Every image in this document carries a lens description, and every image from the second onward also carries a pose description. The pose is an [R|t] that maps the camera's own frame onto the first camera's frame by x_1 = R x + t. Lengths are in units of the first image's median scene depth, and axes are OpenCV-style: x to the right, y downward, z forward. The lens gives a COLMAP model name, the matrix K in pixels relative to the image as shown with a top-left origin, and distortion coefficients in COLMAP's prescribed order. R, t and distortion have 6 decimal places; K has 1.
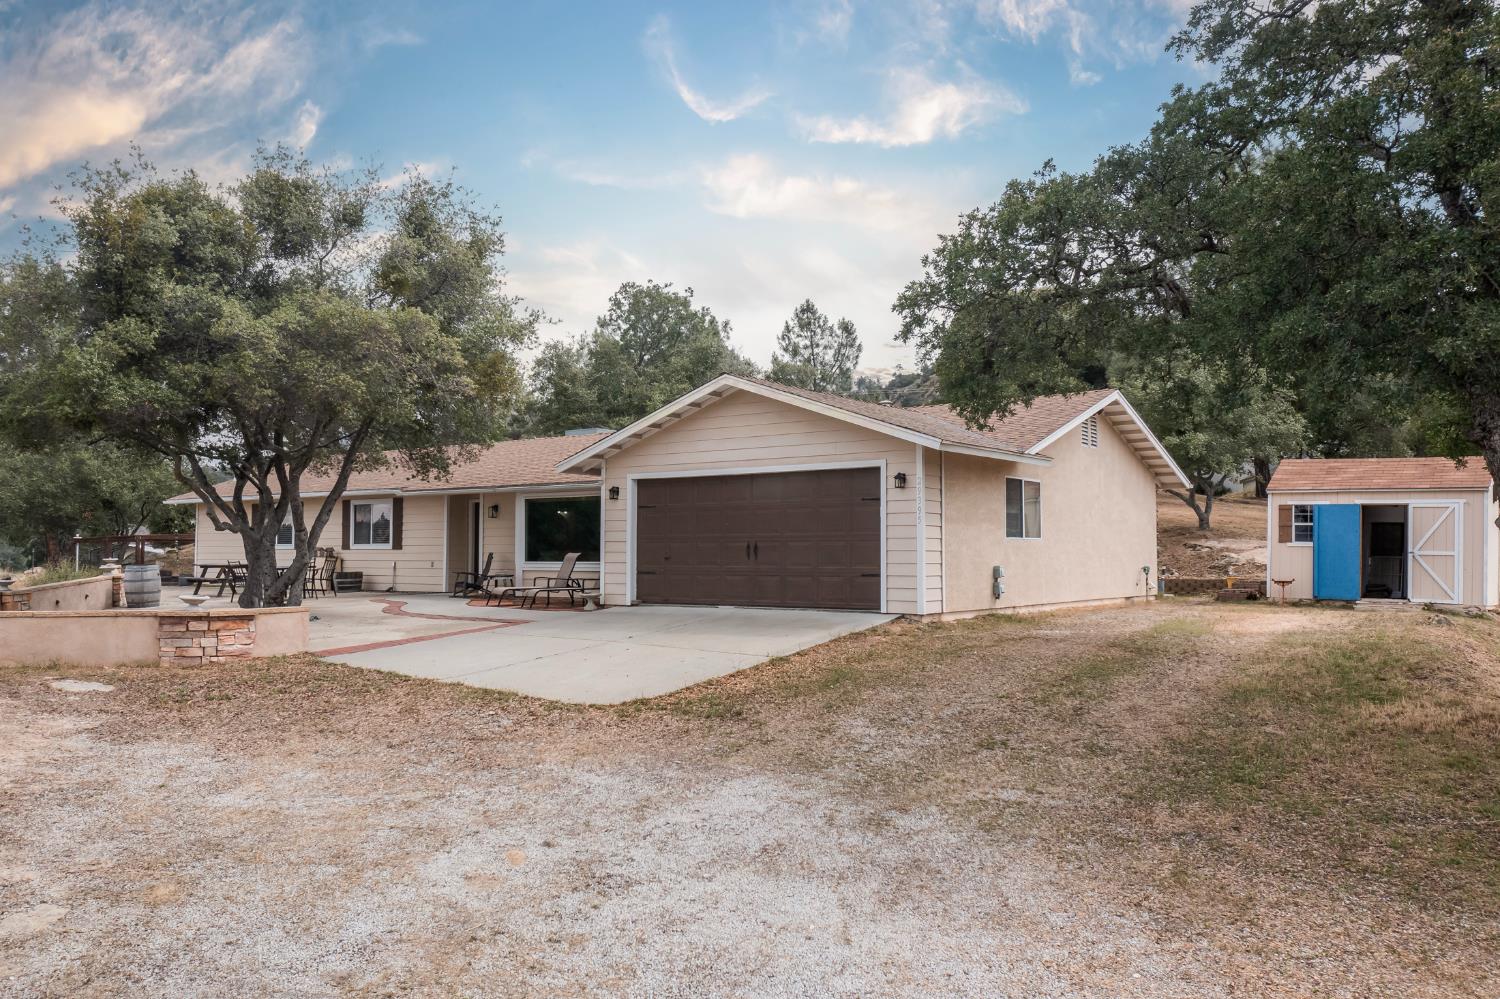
lens RADIAL K [[1167.1, 0, 750.0], [0, 1167.1, 499.5], [0, 0, 1]] dist [-0.012264, 0.000659]
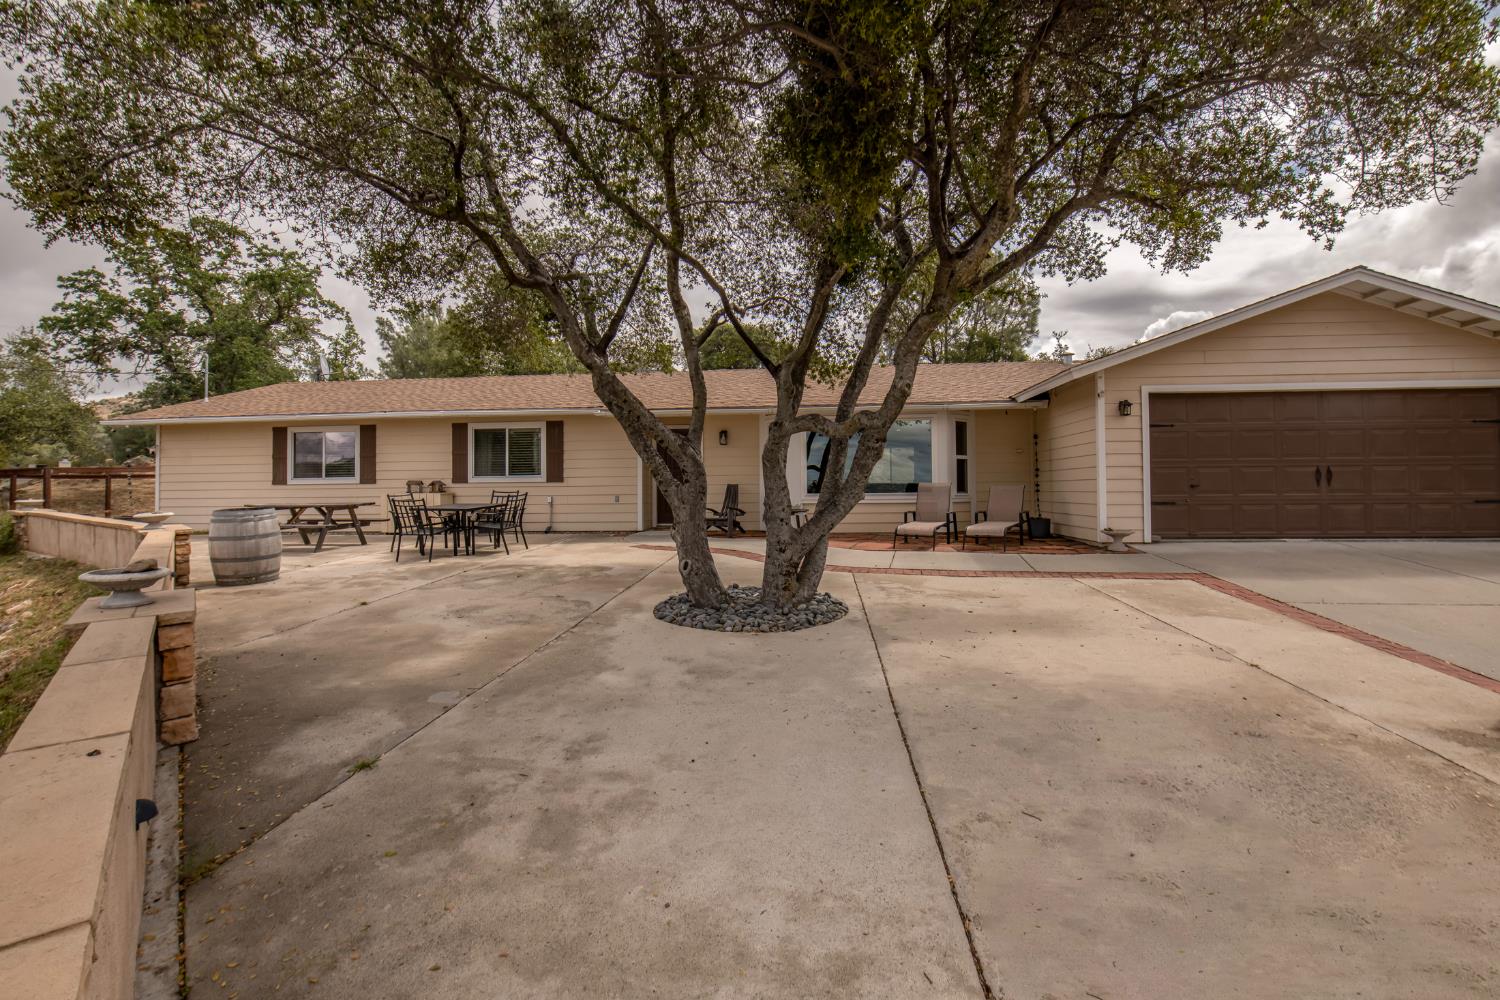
lens RADIAL K [[614.1, 0, 750.0], [0, 614.1, 500.0], [0, 0, 1]] dist [-0.011055, -0.000184]
pose [[0.859329, -0.021356, 0.510978, -0.598656], [-0.015554, 0.997574, 0.067852, 0.035934], [-0.511187, -0.066255, 0.856912, 0.800919]]
